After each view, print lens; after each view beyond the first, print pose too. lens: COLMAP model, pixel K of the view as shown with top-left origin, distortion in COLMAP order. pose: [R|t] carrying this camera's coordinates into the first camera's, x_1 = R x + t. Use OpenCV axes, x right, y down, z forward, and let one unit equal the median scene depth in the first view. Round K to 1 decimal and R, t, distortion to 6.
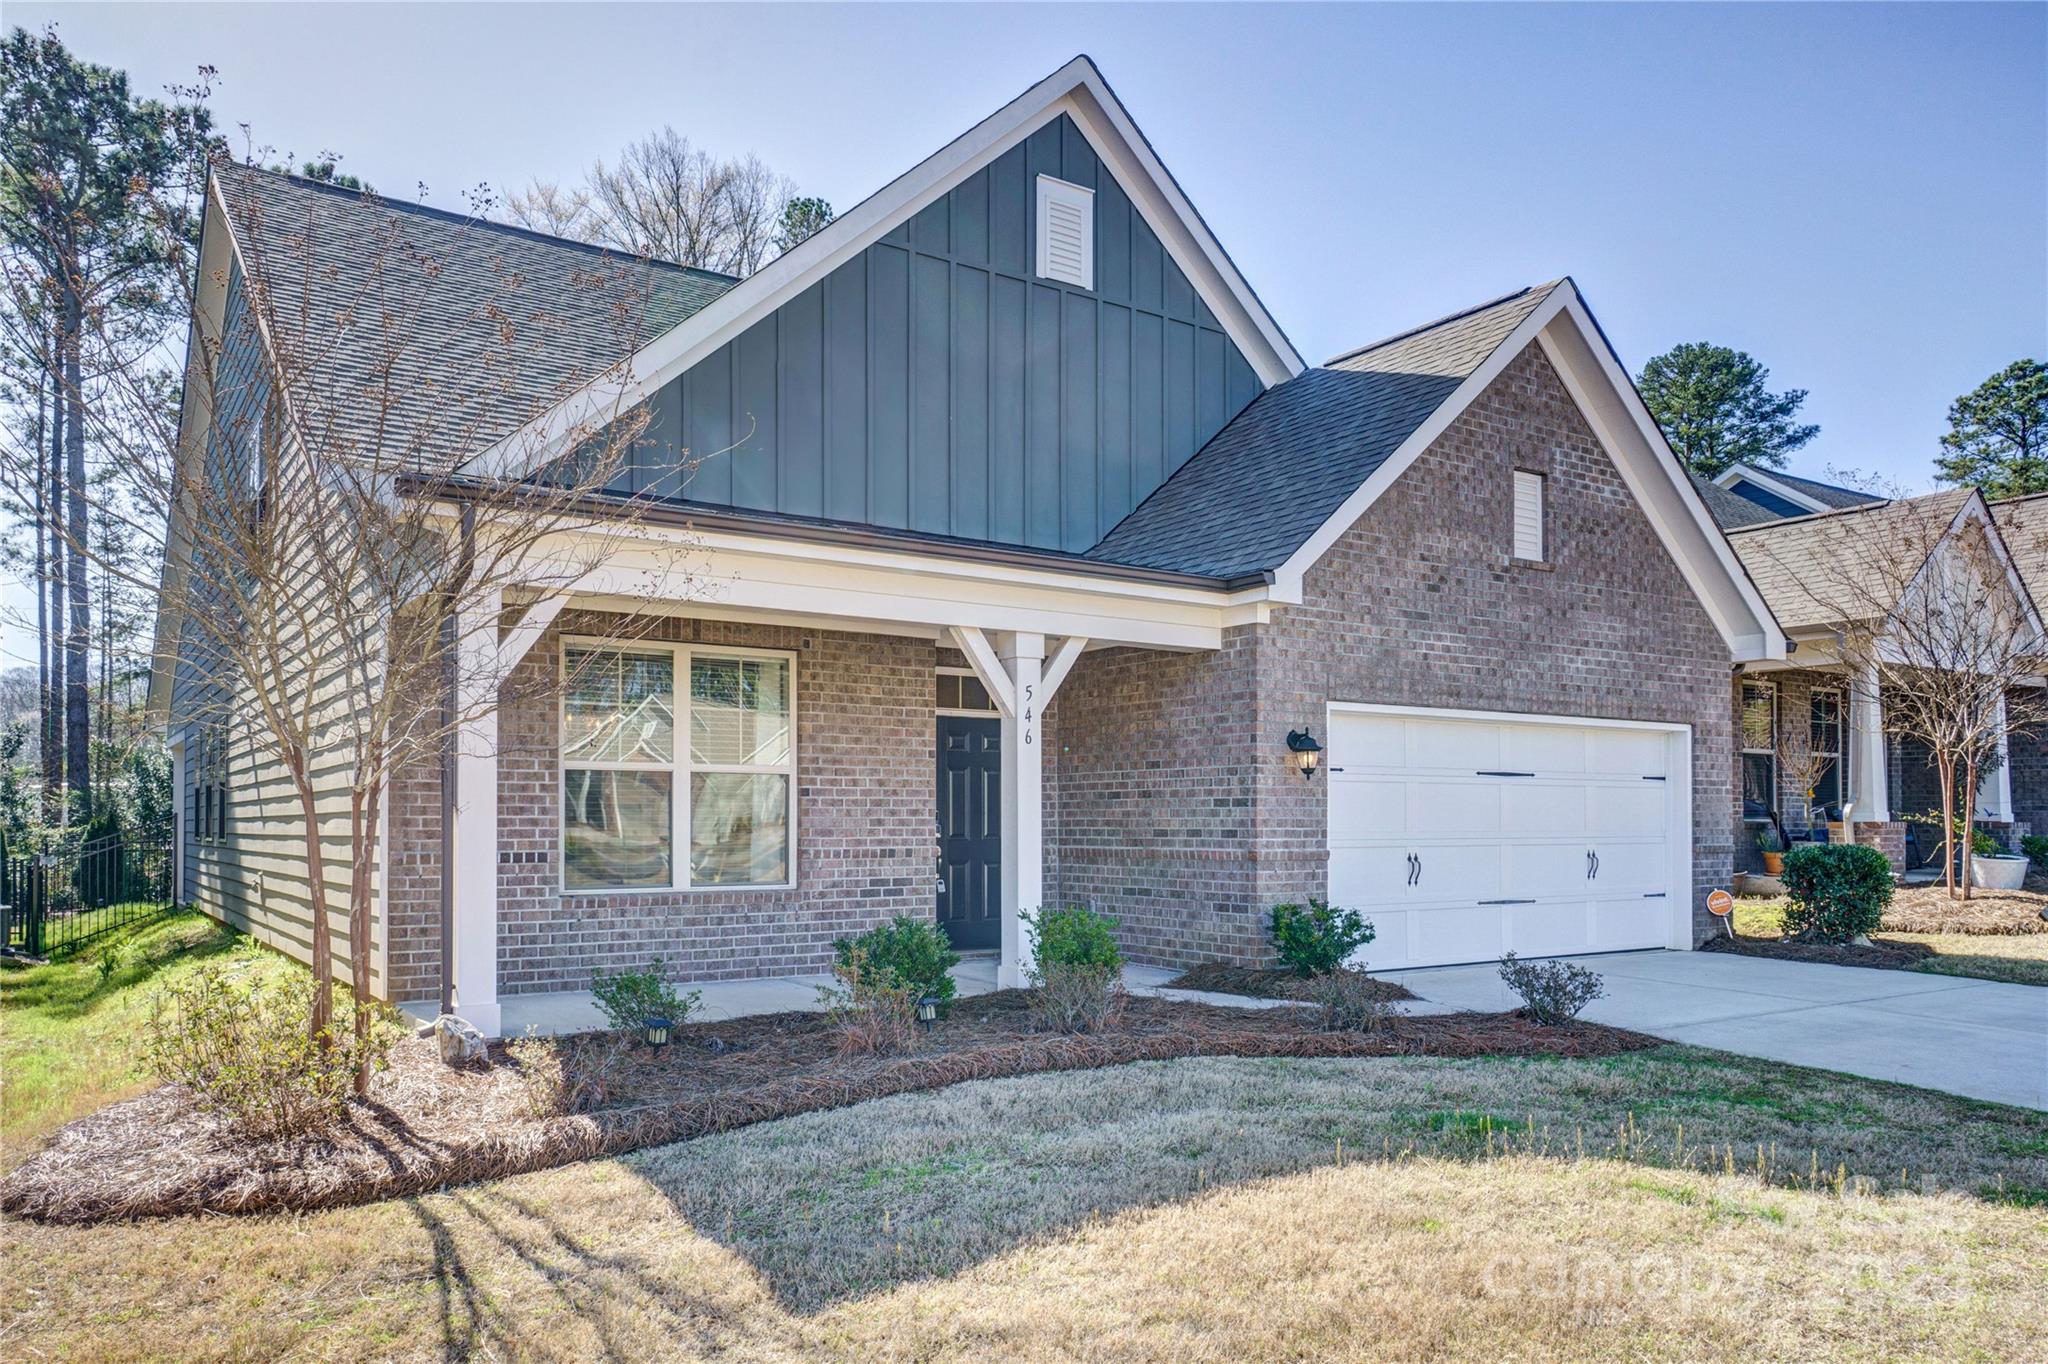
lens RADIAL K [[1450.1, 0, 1024.9], [0, 1450.1, 851.3], [0, 0, 1]] dist [0.008129, 0.002532]
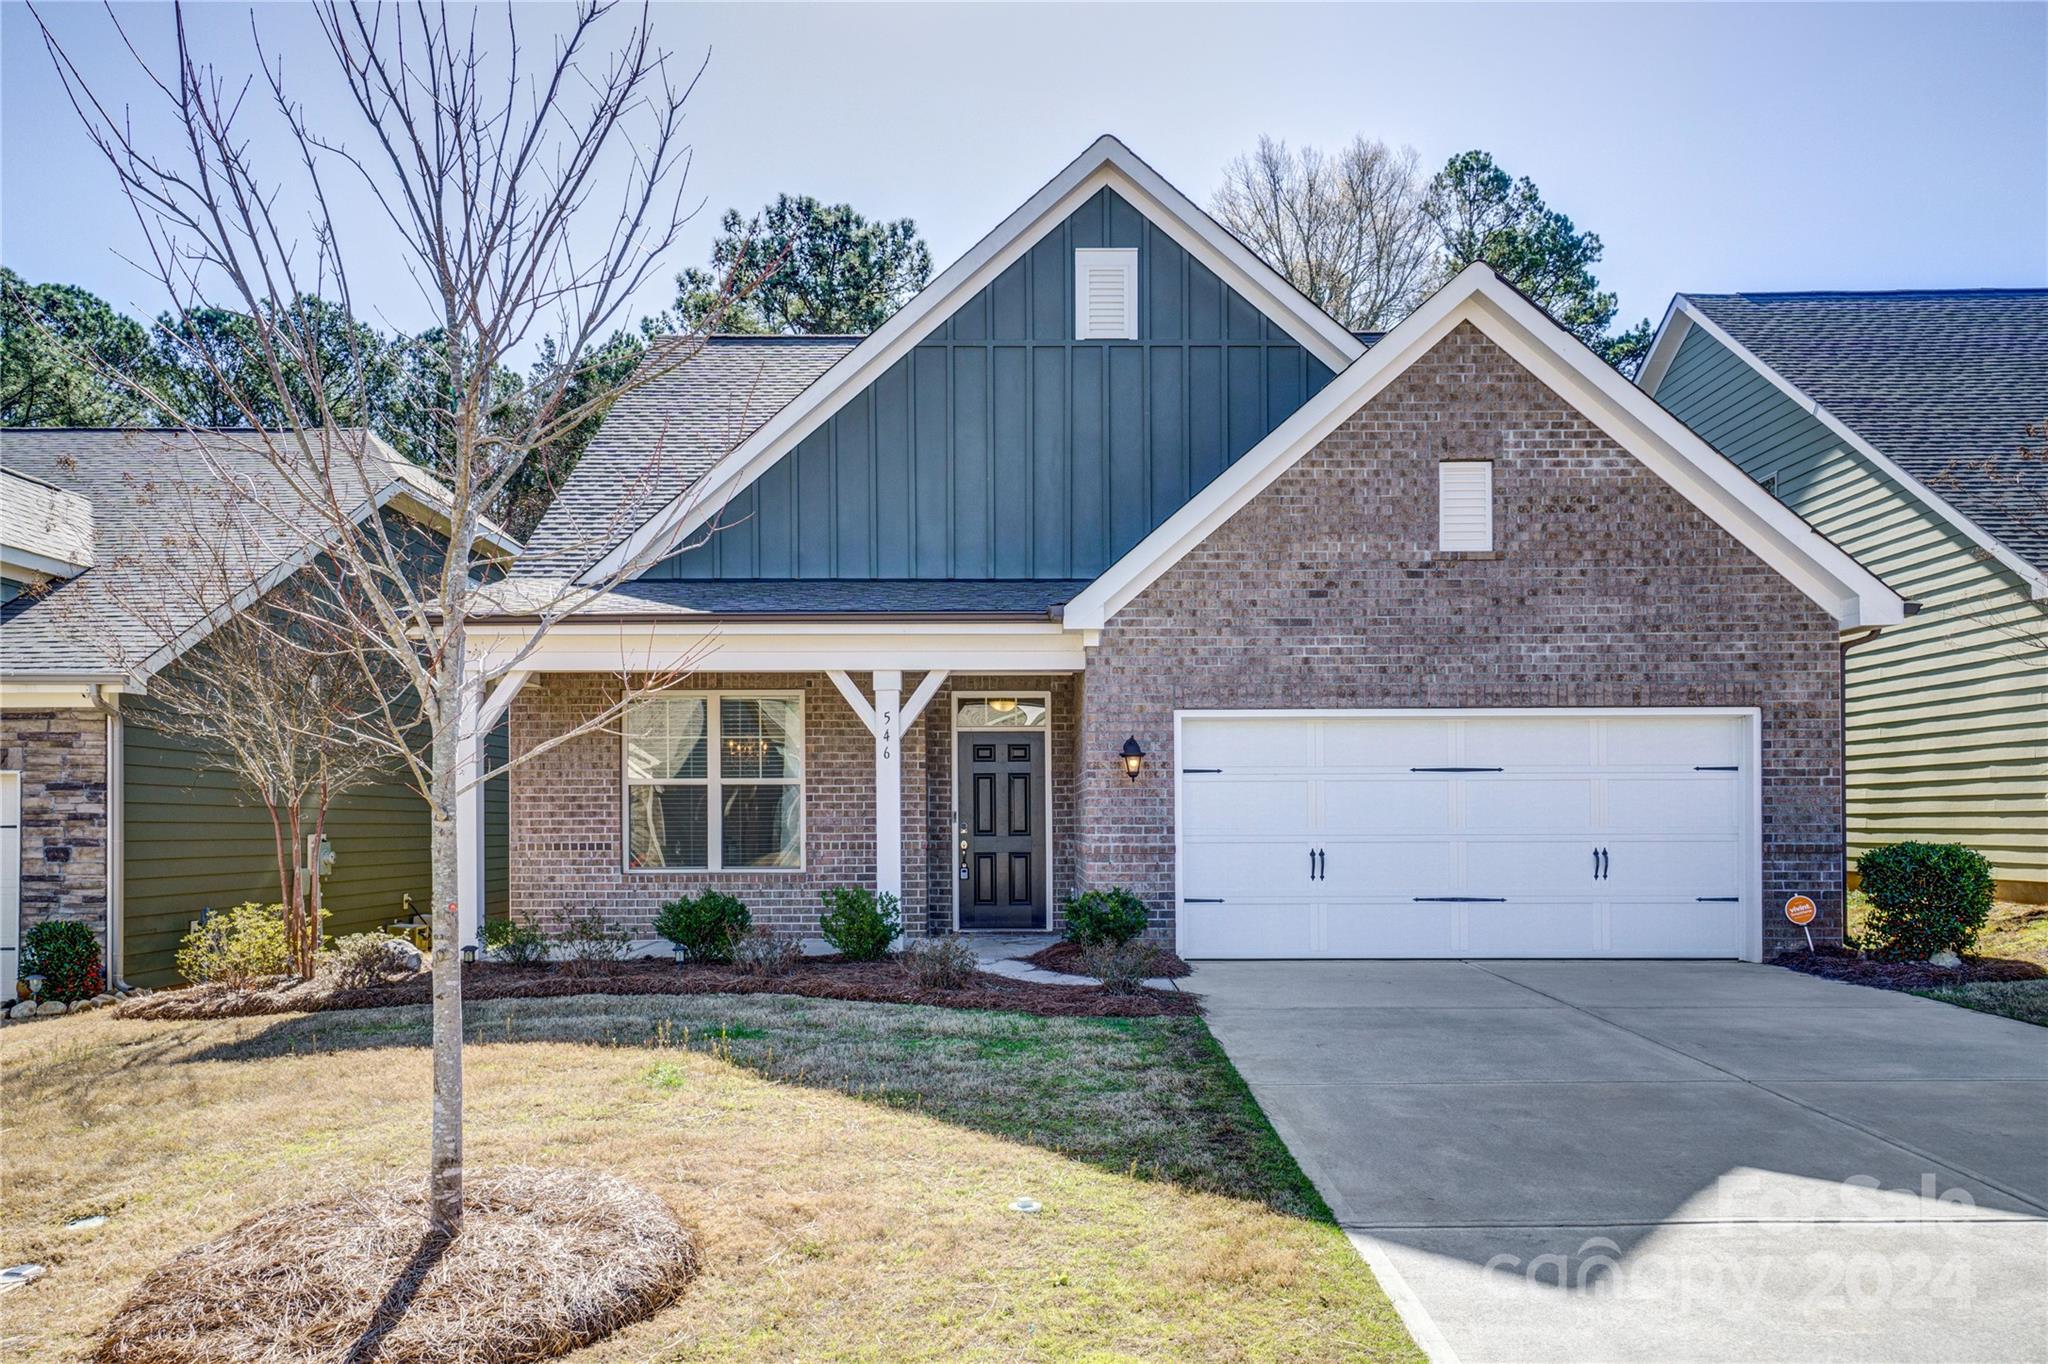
lens RADIAL K [[1568.9, 0, 1019.2], [0, 1568.9, 880.0], [0, 0, 1]] dist [0.015426, 0.005867]
pose [[0.828390, 0.017755, -0.559870, 0.731661], [-0.007509, 0.999760, 0.020596, 0.002030], [0.560102, -0.012857, 0.828324, -0.054430]]
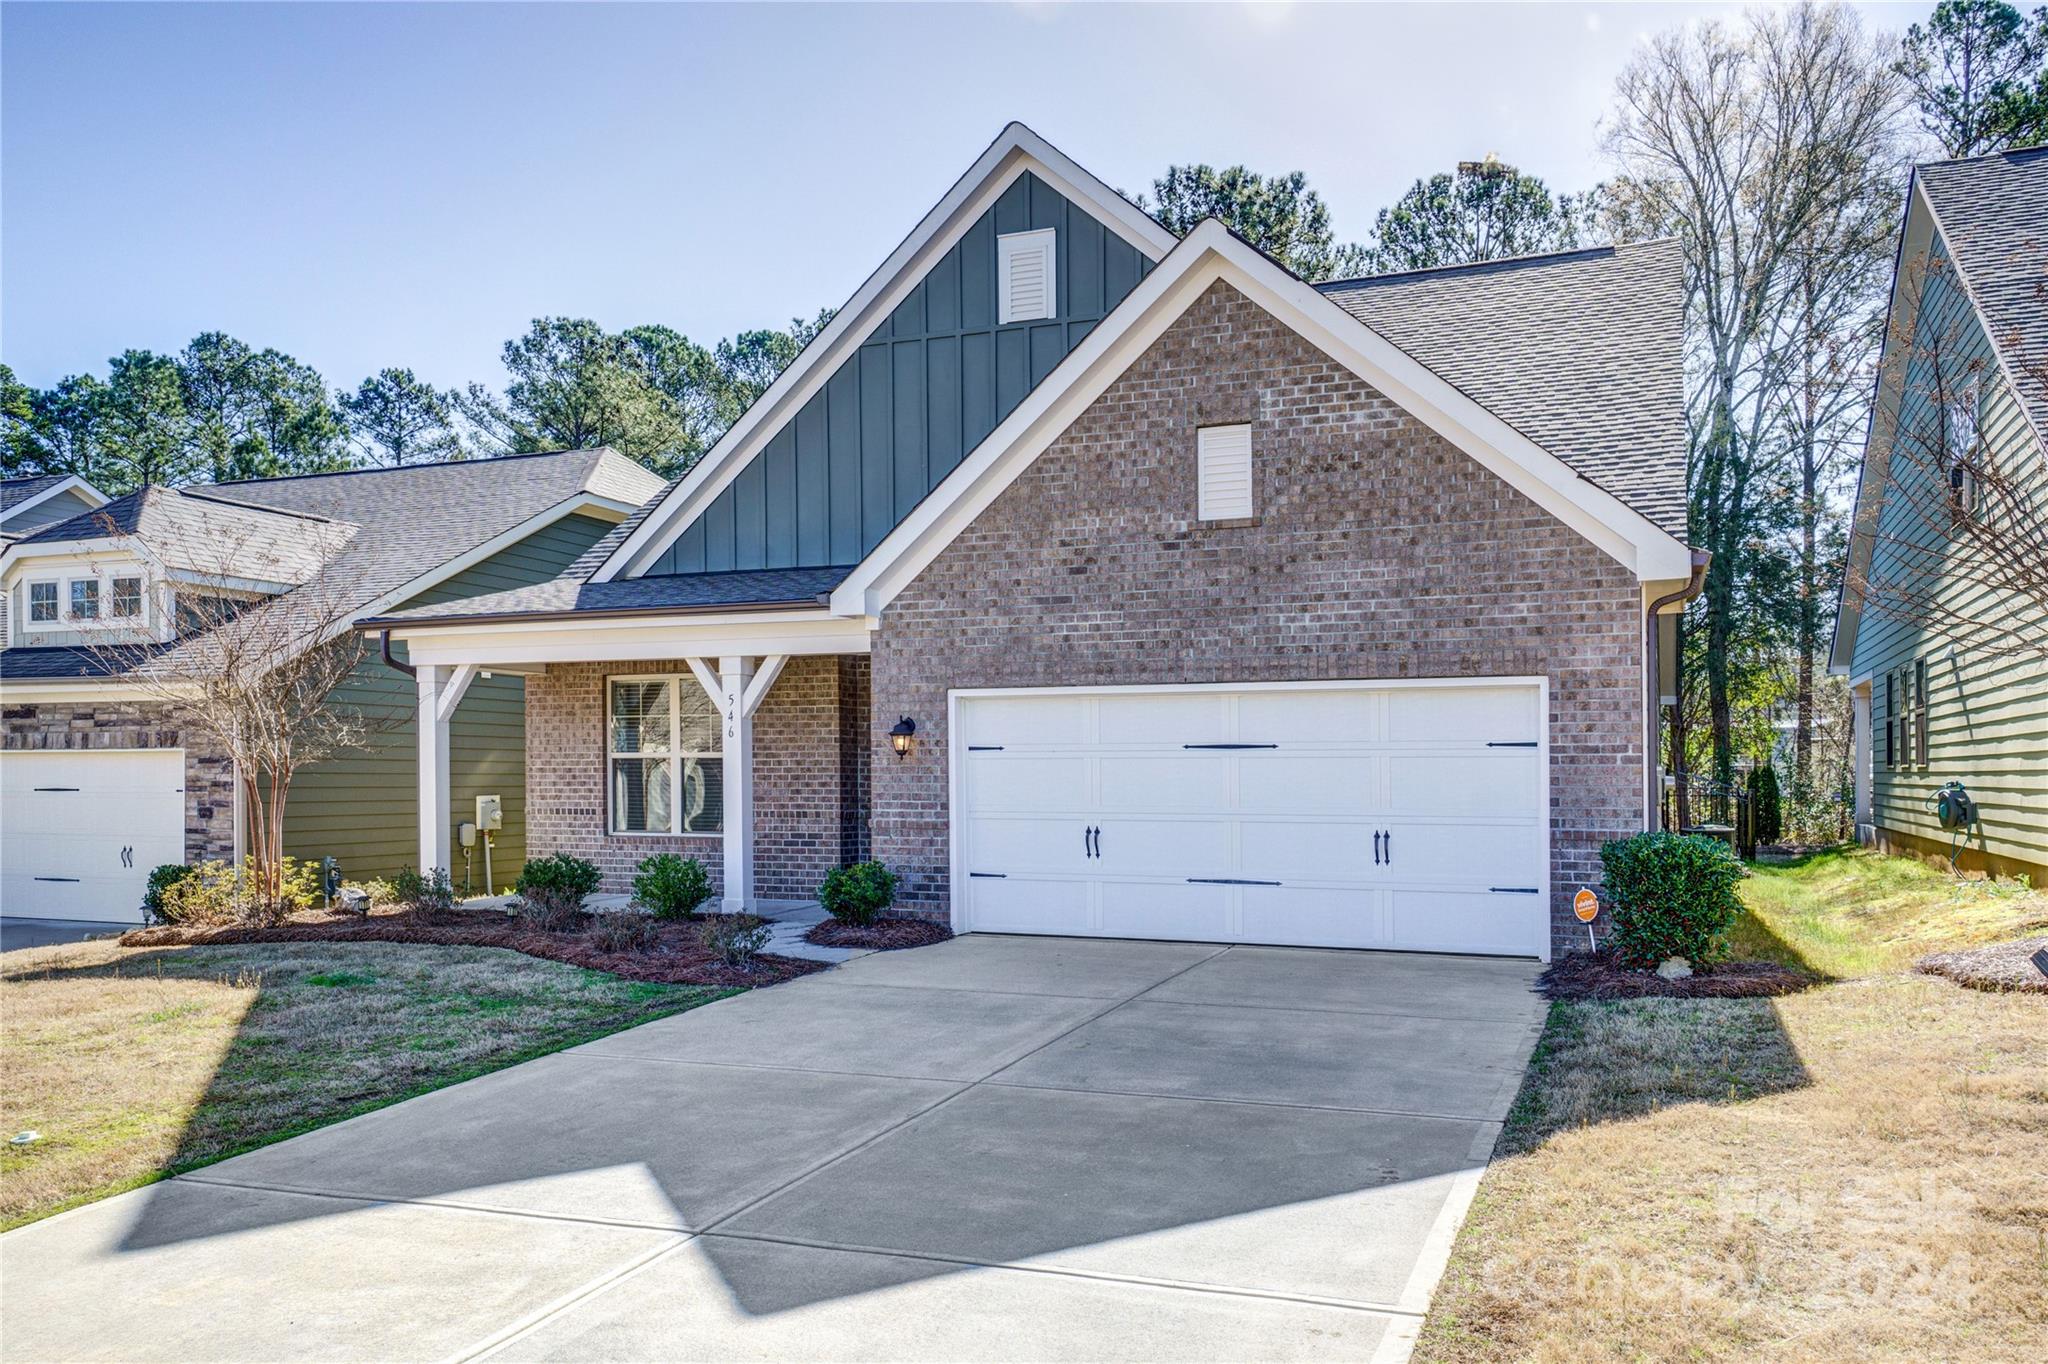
lens RADIAL K [[1553.4, 0, 1026.9], [0, 1553.4, 837.0], [0, 0, 1]] dist [0.022065, 0.006216]
pose [[0.556704, 0.035026, -0.829972, 1.177891], [-0.016701, 0.999381, 0.030973, -0.025118], [0.830543, -0.003381, 0.556944, 0.348898]]
